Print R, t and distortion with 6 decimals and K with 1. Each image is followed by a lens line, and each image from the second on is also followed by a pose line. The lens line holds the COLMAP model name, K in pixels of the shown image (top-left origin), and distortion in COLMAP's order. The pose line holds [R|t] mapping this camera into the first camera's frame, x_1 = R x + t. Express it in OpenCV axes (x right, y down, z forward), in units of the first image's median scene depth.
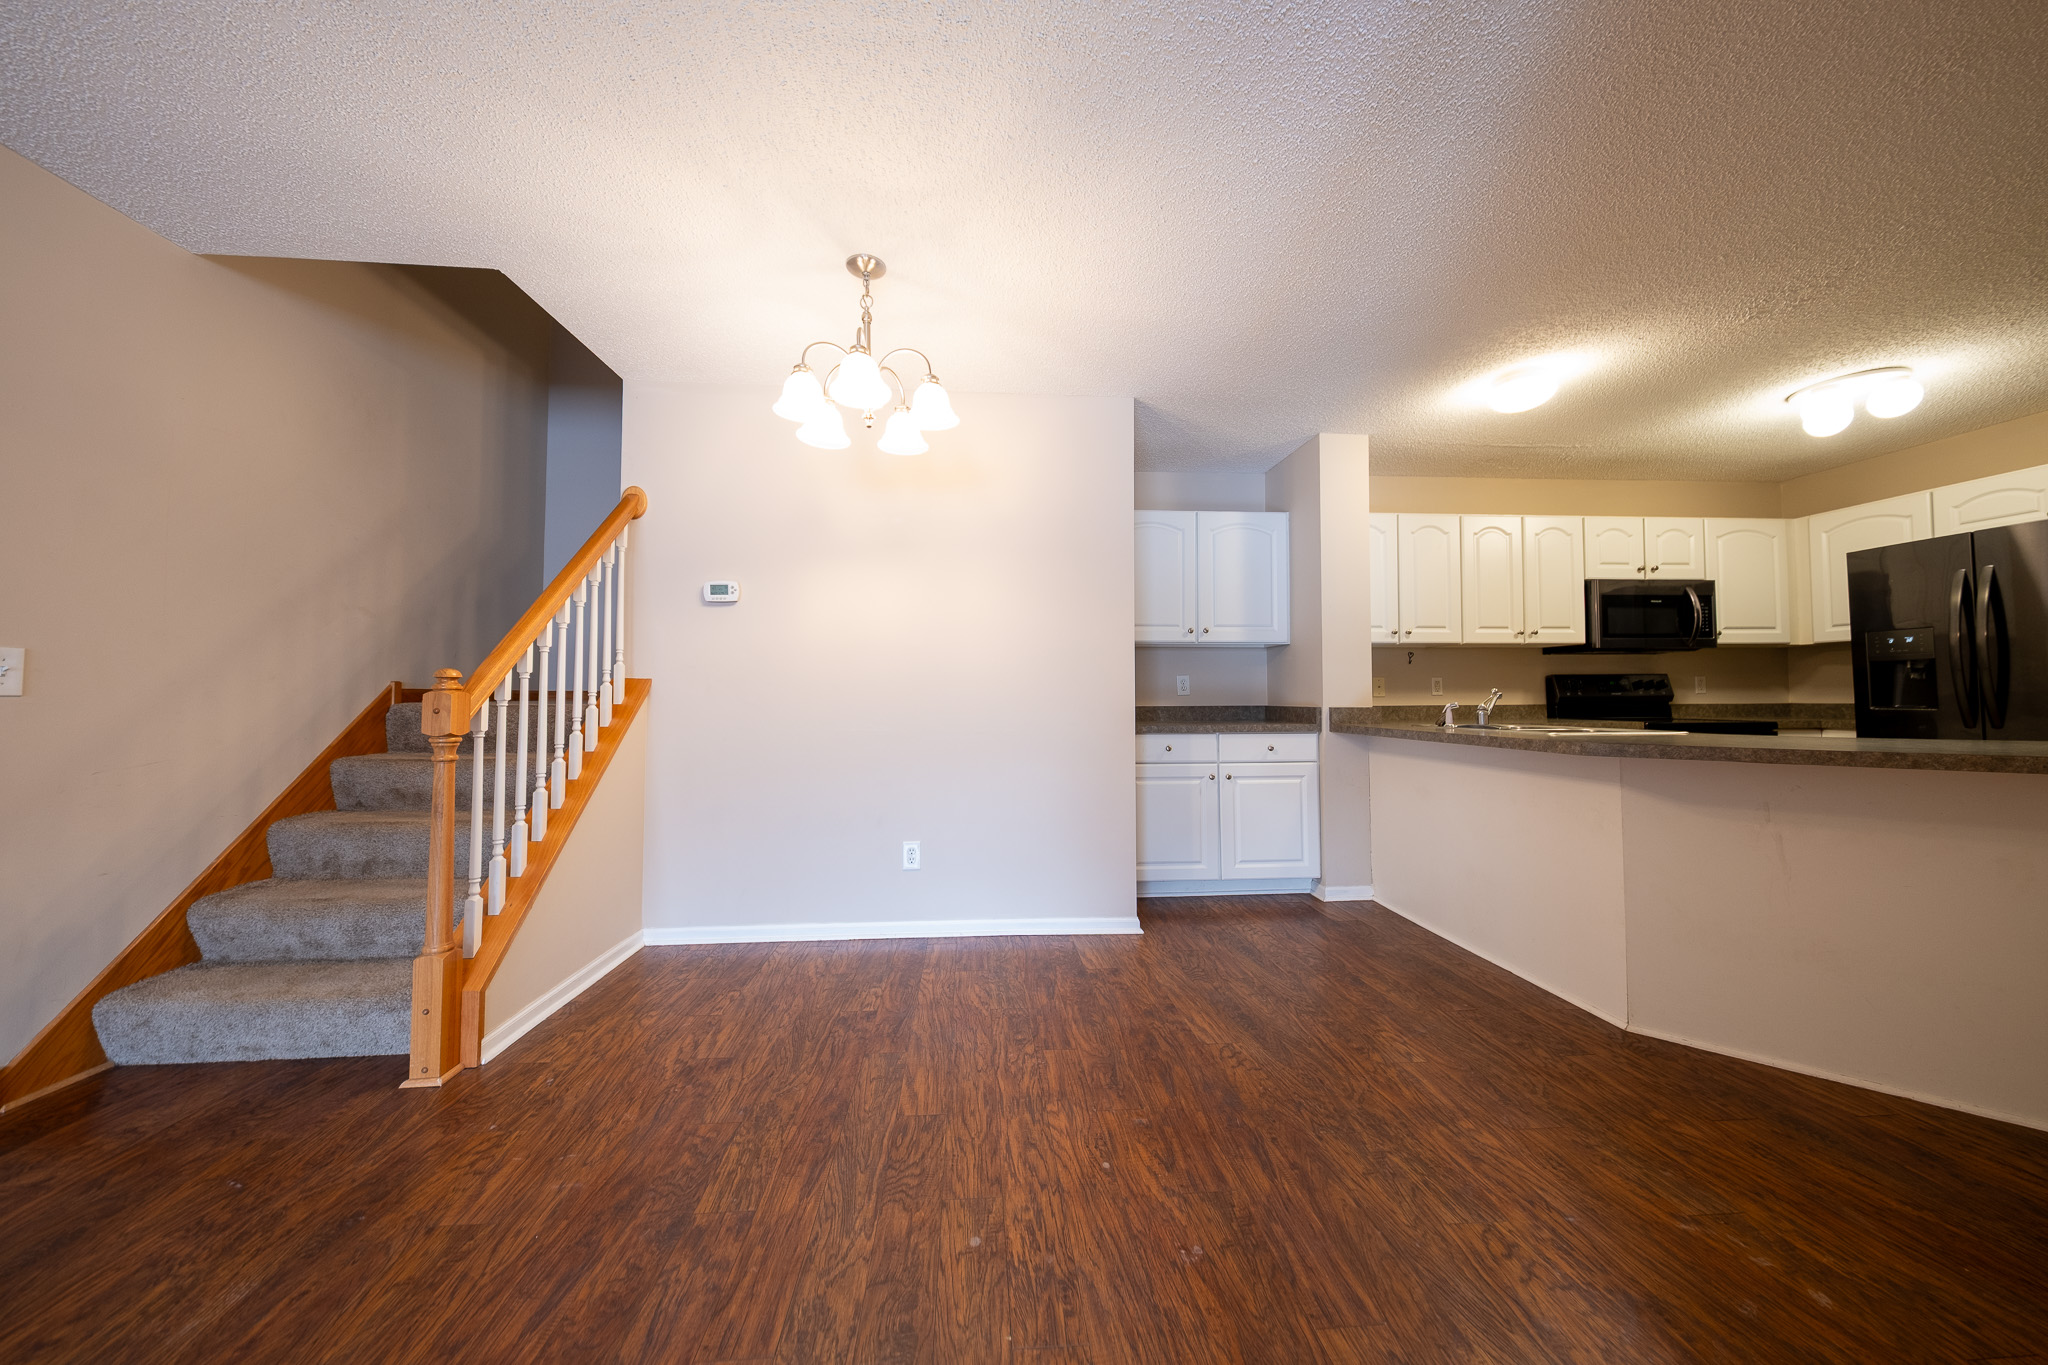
lens RADIAL K [[693.2, 0, 1017.6], [0, 693.2, 674.1], [0, 0, 1]] dist [0.012150, -0.006793]
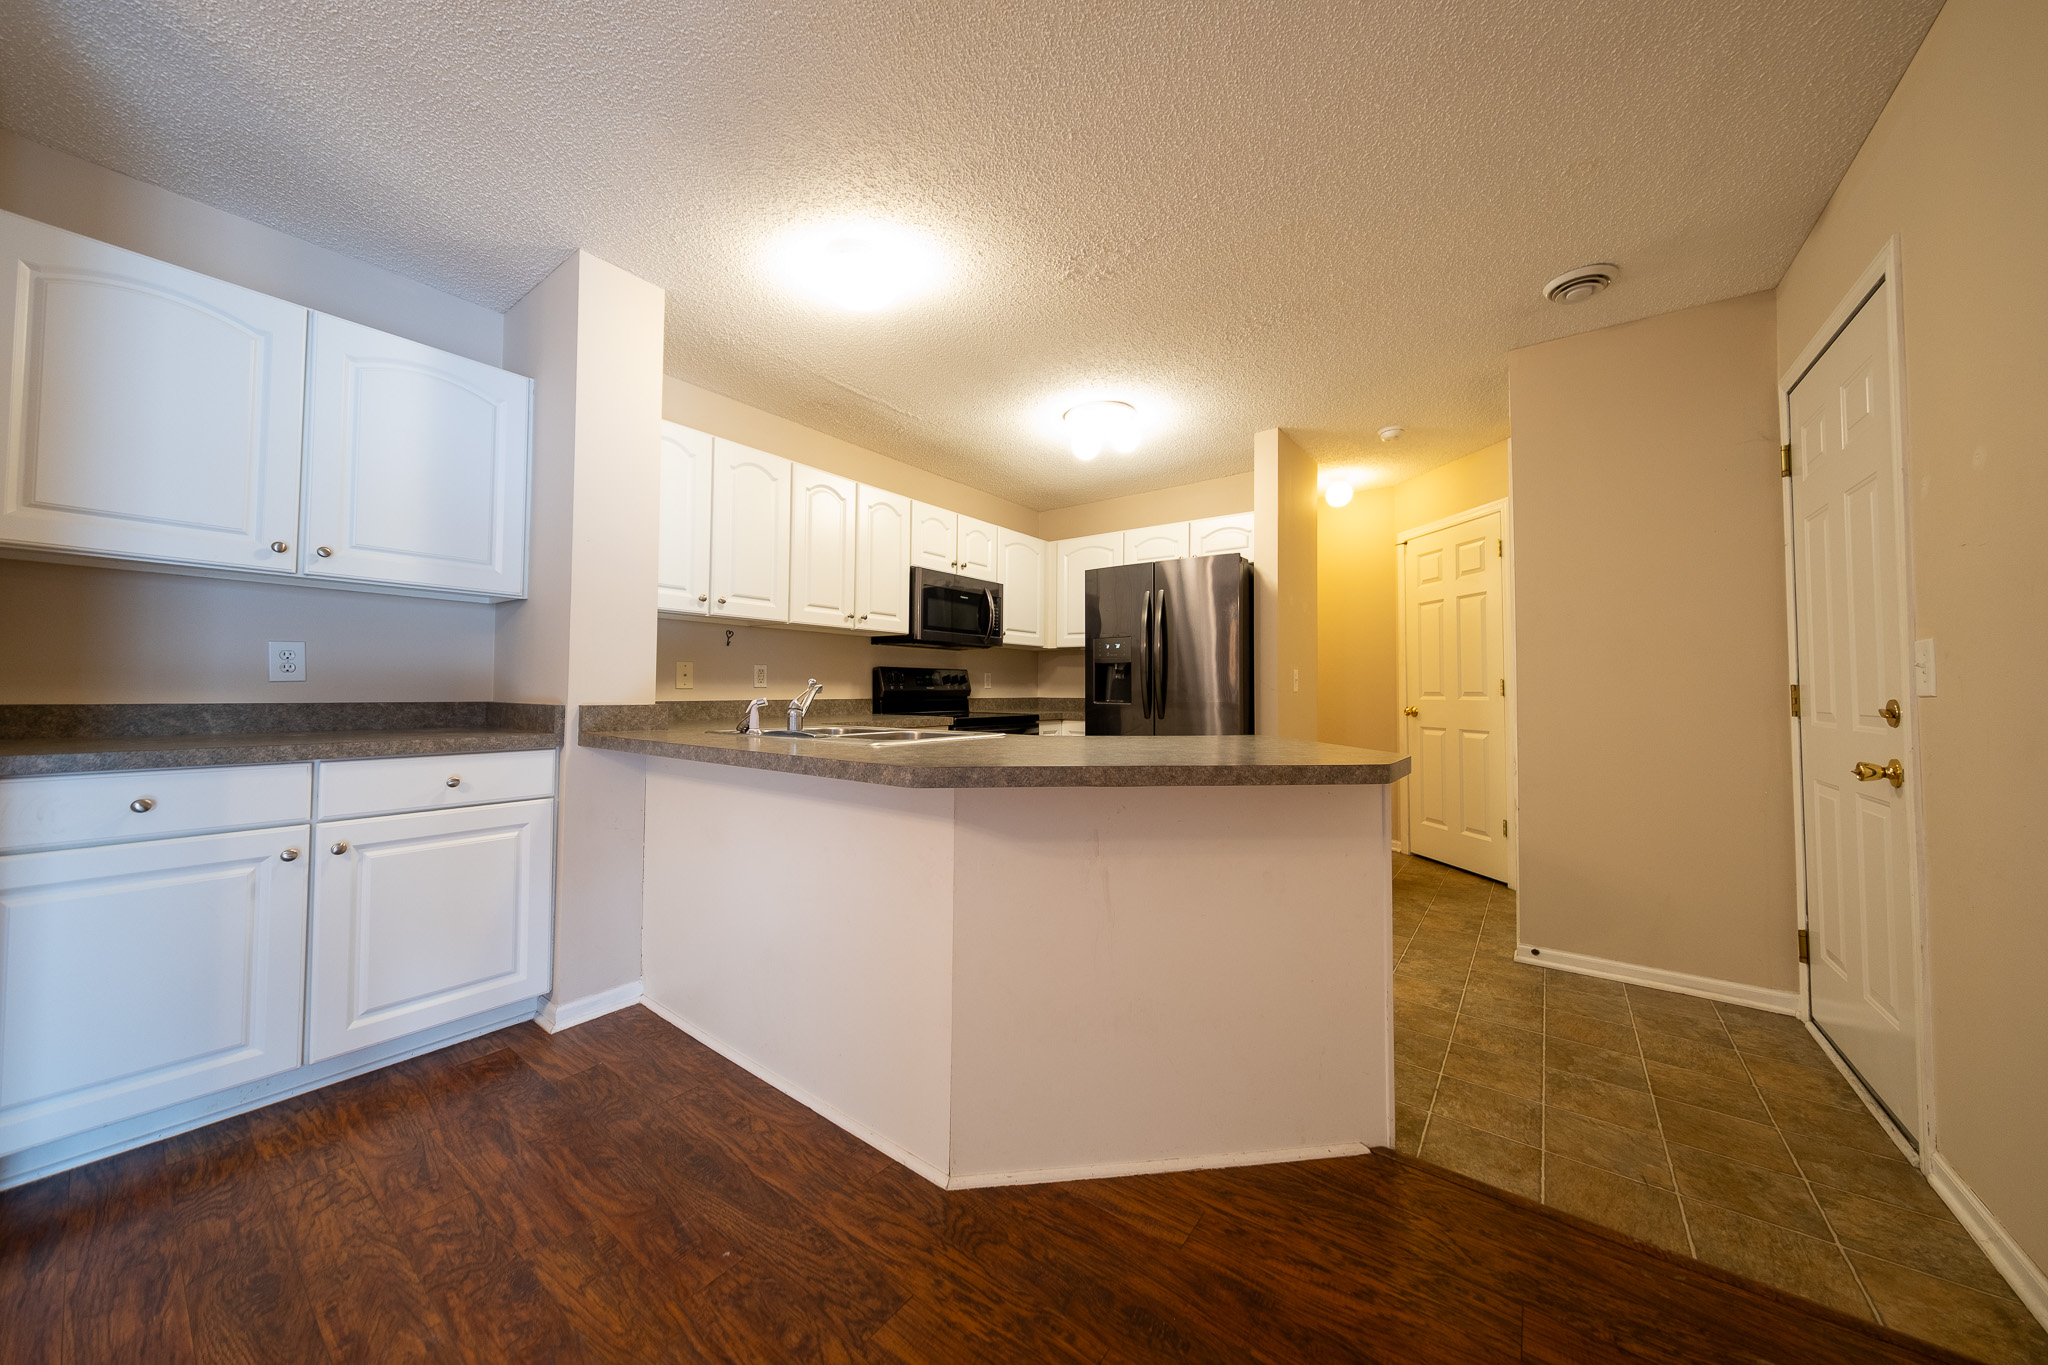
lens RADIAL K [[694.1, 0, 1012.3], [0, 694.1, 672.9], [0, 0, 1]] dist [0.000432, -0.000286]
pose [[0.664877, 0.027519, 0.746446, 0.238085], [-0.034416, 0.999388, -0.006189, 0.010303], [-0.746160, -0.021575, 0.665417, 0.306366]]
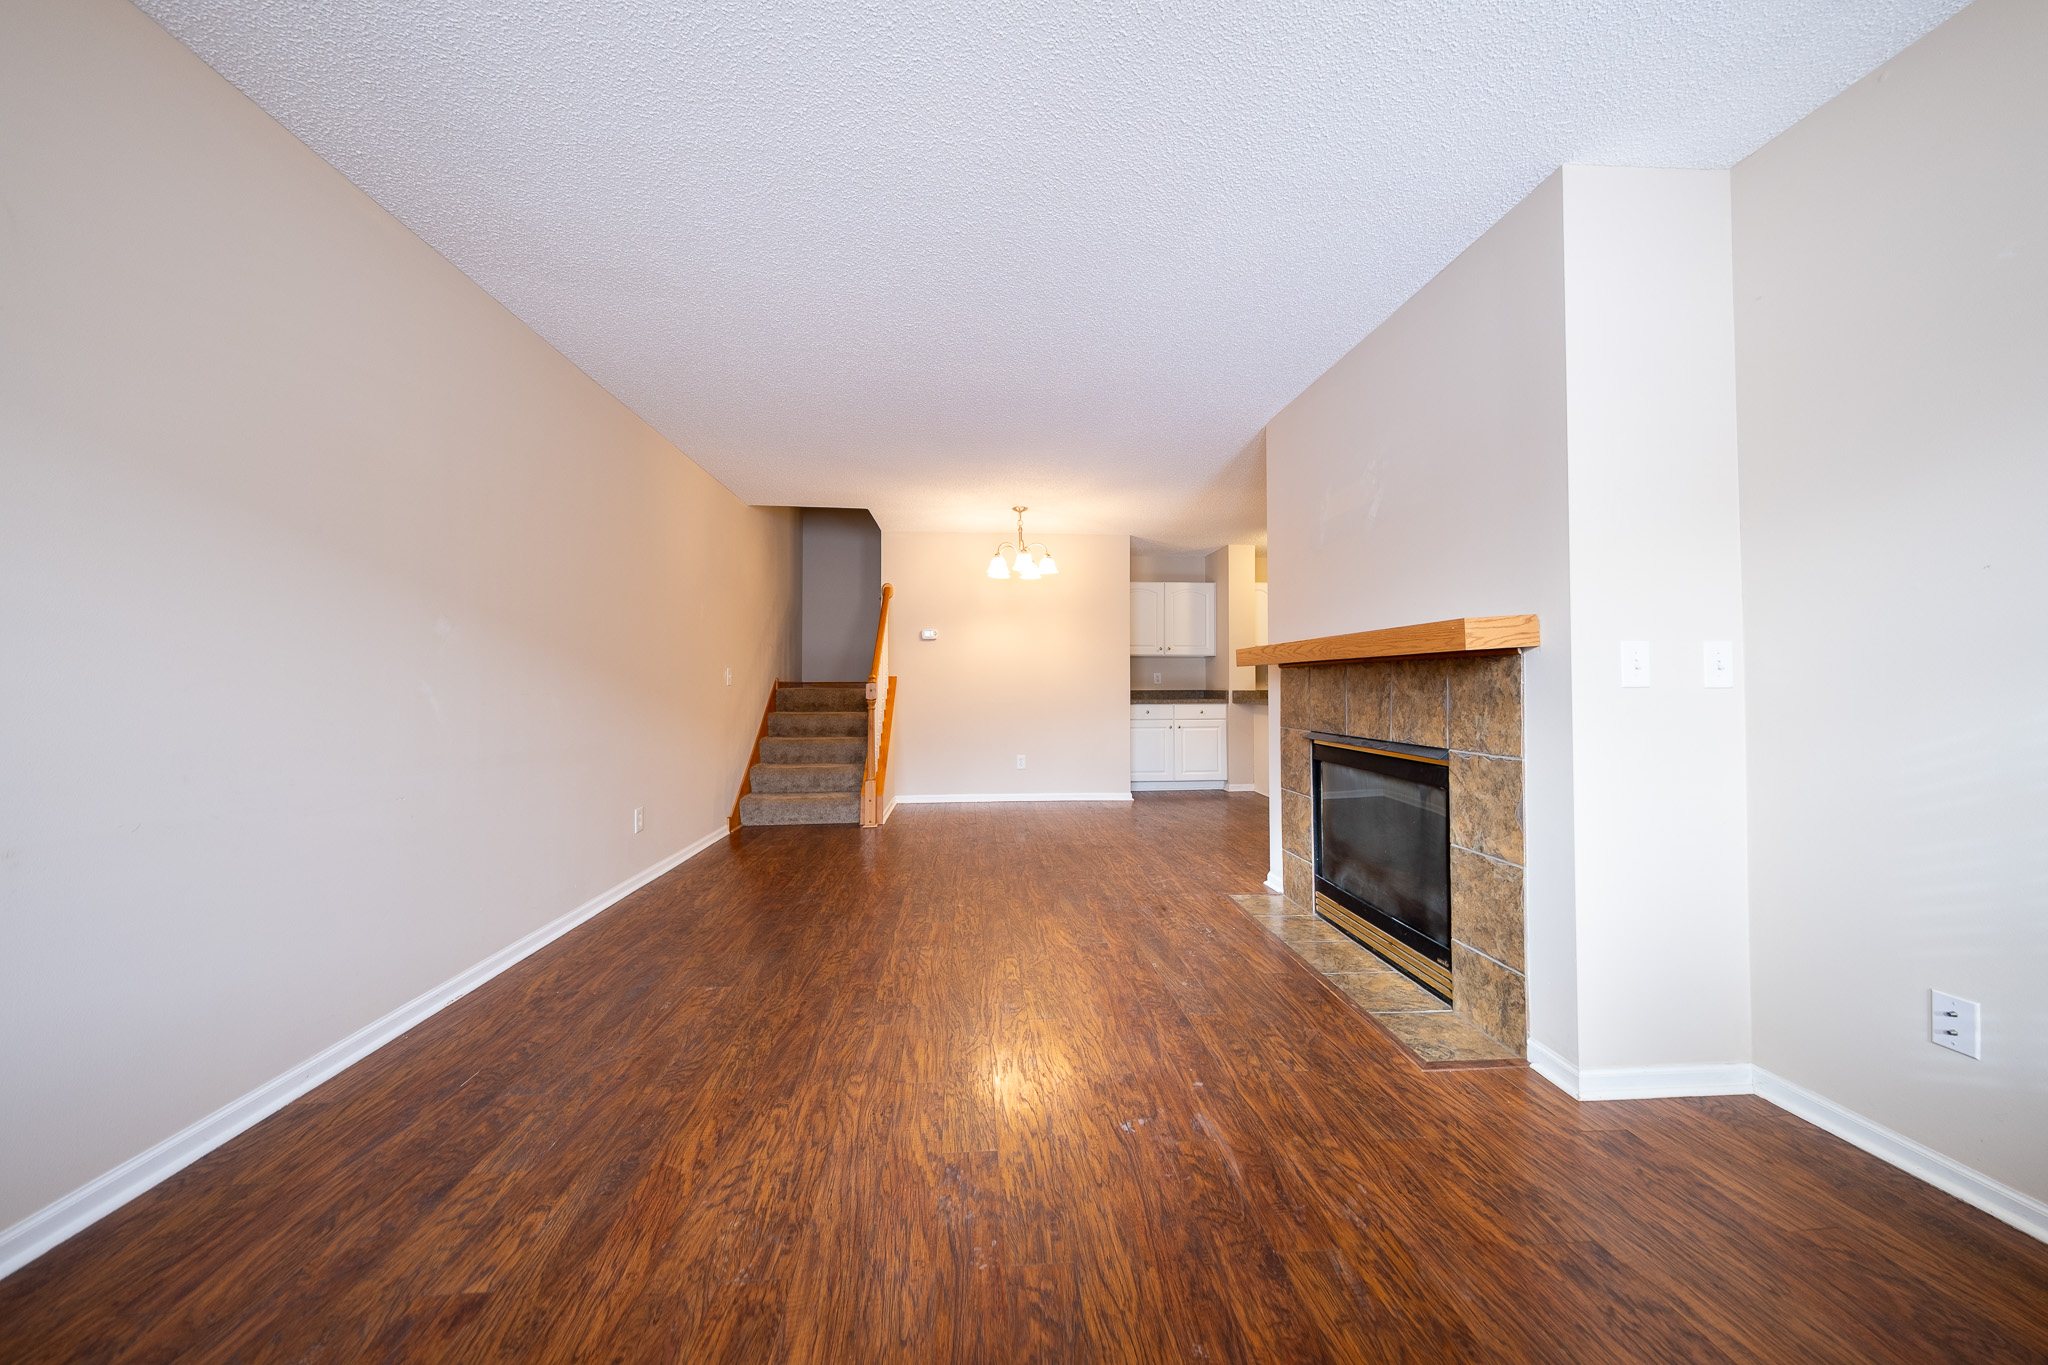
lens RADIAL K [[694.1, 0, 1012.3], [0, 694.1, 672.9], [0, 0, 1]] dist [0.000432, -0.000286]
pose [[0.999981, 0.001066, -0.006141, -0.136730], [-0.000958, 0.999847, 0.017472, -0.032012], [0.006159, -0.017465, 0.999828, -0.867572]]
